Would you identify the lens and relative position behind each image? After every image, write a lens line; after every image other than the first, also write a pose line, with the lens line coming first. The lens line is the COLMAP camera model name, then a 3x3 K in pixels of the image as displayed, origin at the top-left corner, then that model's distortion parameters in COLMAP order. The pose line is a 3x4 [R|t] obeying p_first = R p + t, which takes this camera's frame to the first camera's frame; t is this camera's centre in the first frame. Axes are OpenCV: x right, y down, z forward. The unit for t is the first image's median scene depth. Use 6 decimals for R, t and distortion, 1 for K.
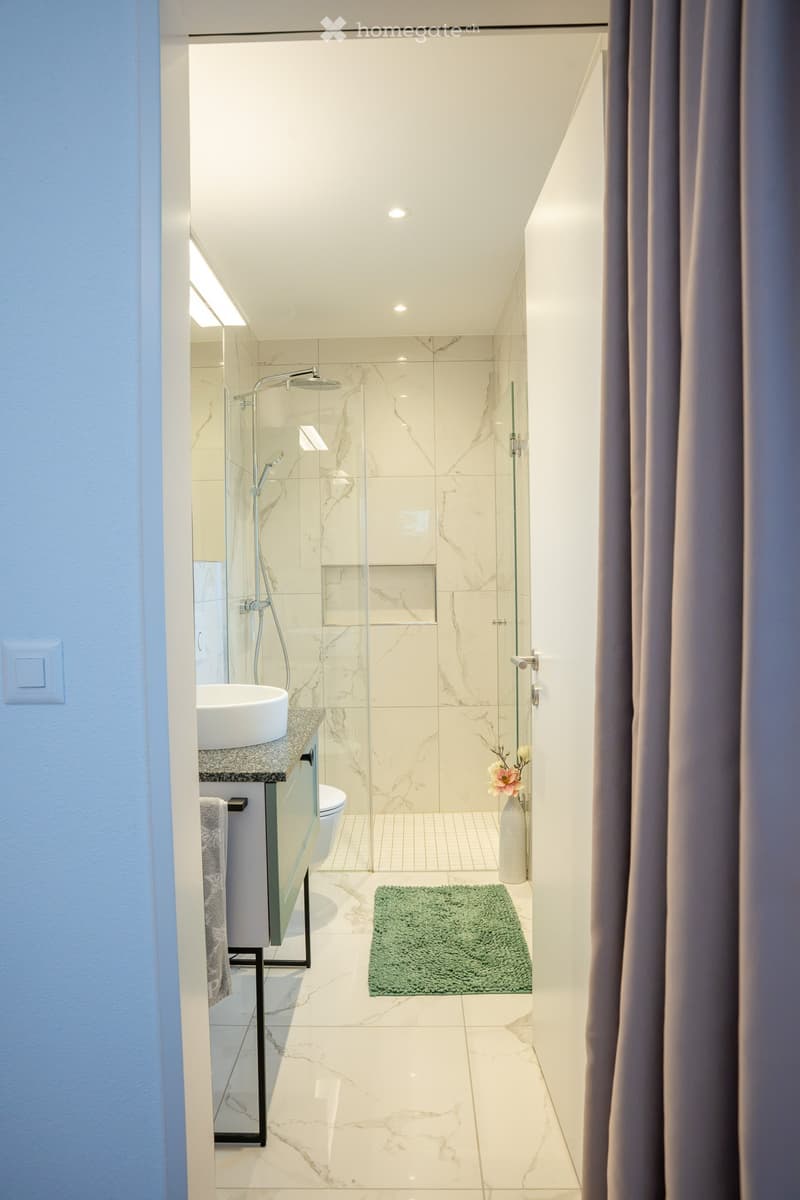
lens RADIAL K [[820.1, 0, 404.7], [0, 820.1, 603.3], [0, 0, 1]] dist [-0.135666, 0.101245]
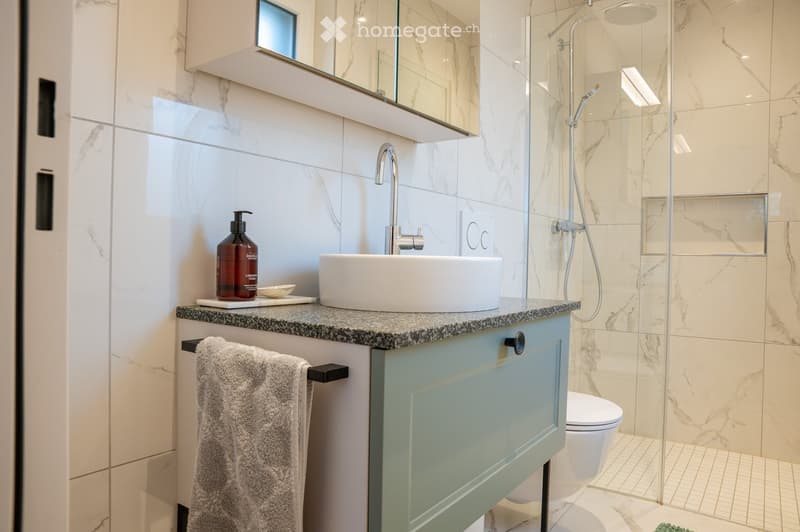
lens RADIAL K [[546.7, 0, 396.6], [0, 546.7, 265.6], [0, 0, 1]] dist [-0.135666, 0.101245]
pose [[0.817286, 0.034911, -0.575174, 0.039349], [-0.048493, 0.998789, -0.008282, 0.064045], [0.574188, 0.034660, 0.817989, 0.263900]]
